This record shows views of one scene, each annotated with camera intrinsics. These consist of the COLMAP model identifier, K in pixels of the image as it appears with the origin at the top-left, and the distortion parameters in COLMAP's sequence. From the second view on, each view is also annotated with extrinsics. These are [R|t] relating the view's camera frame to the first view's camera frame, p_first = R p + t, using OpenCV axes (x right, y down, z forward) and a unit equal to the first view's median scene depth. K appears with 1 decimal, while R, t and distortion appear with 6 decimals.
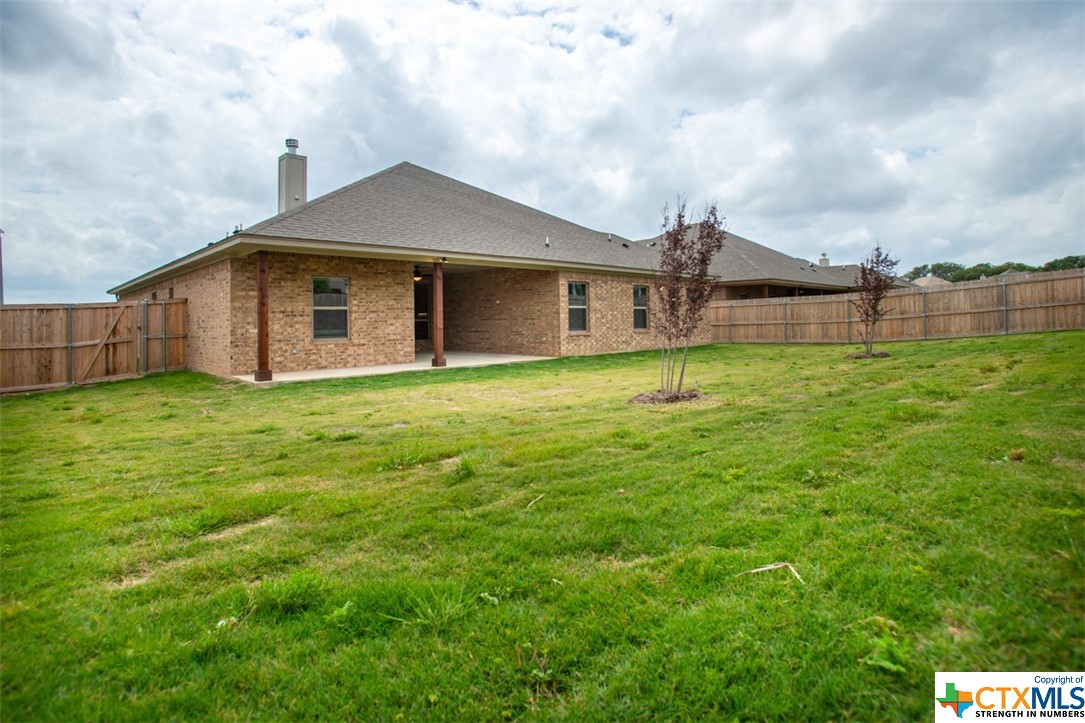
lens RADIAL K [[557.8, 0, 565.1], [0, 557.8, 314.3], [0, 0, 1]] dist [0.001373, 0.000247]
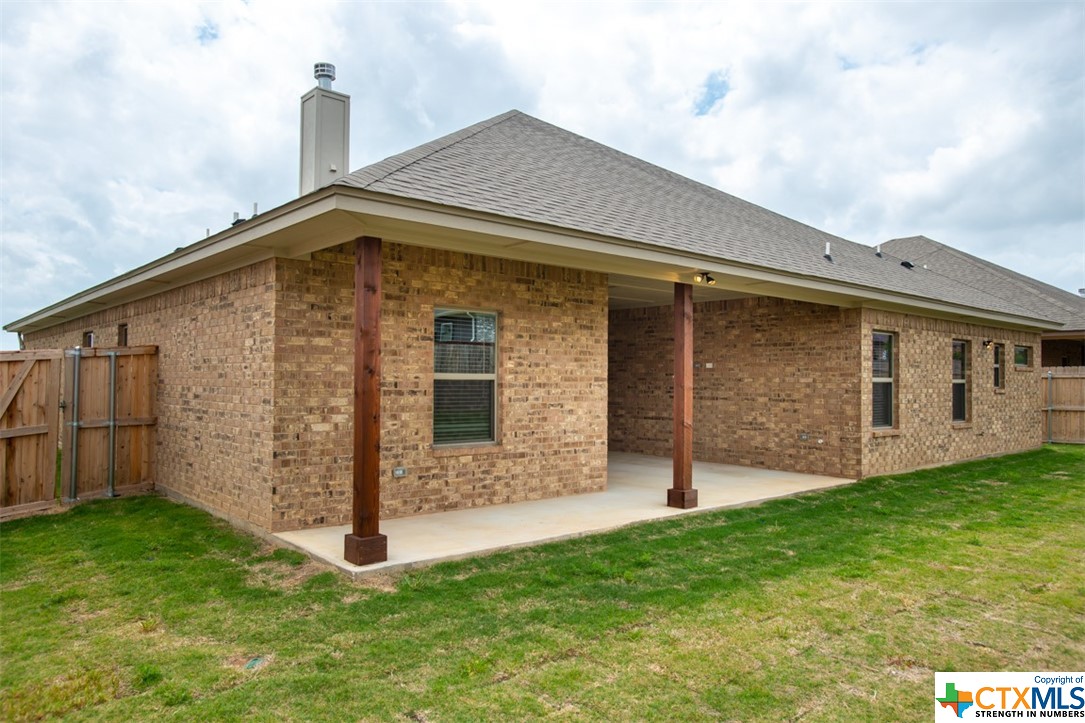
lens RADIAL K [[751.9, 0, 554.7], [0, 751.9, 381.1], [0, 0, 1]] dist [0.032862, 0.005959]
pose [[0.997372, 0.028309, -0.066696, -0.294443], [-0.027373, 0.999514, 0.014914, -0.018050], [0.067086, -0.013050, 0.997662, 0.369982]]
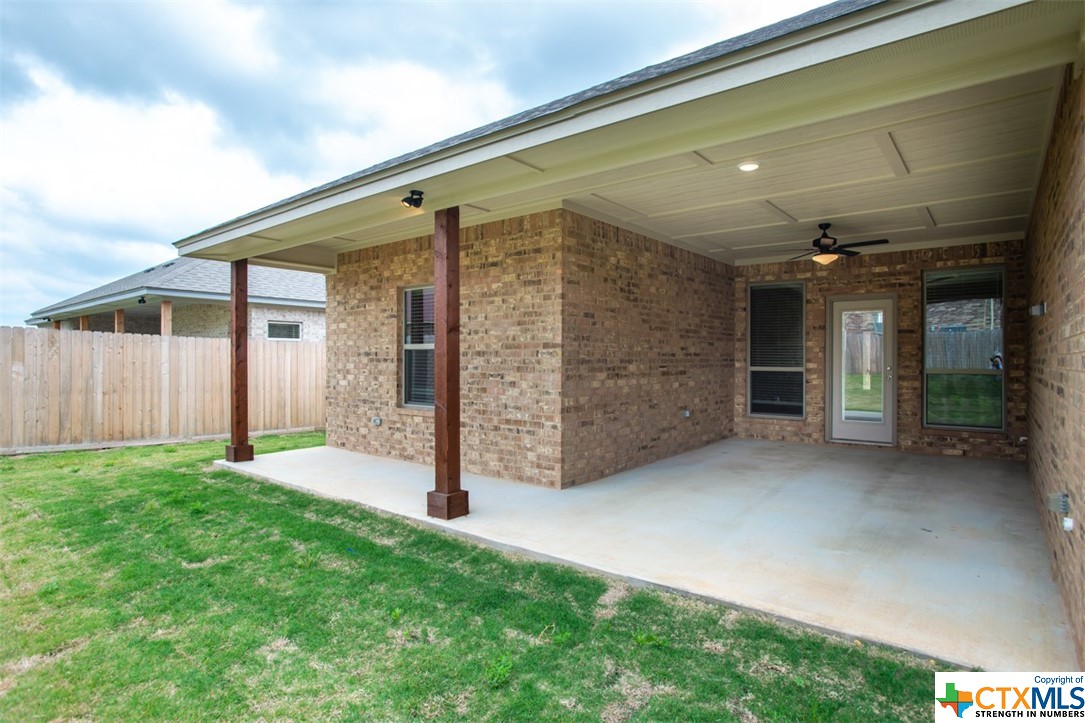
lens RADIAL K [[573.9, 0, 545.1], [0, 573.9, 350.3], [0, 0, 1]] dist [-0.003072, -0.000009]
pose [[0.094638, 0.026314, -0.995164, 0.119357], [0.026661, 0.999225, 0.028956, -0.019264], [0.995155, -0.029273, 0.093864, 1.027511]]
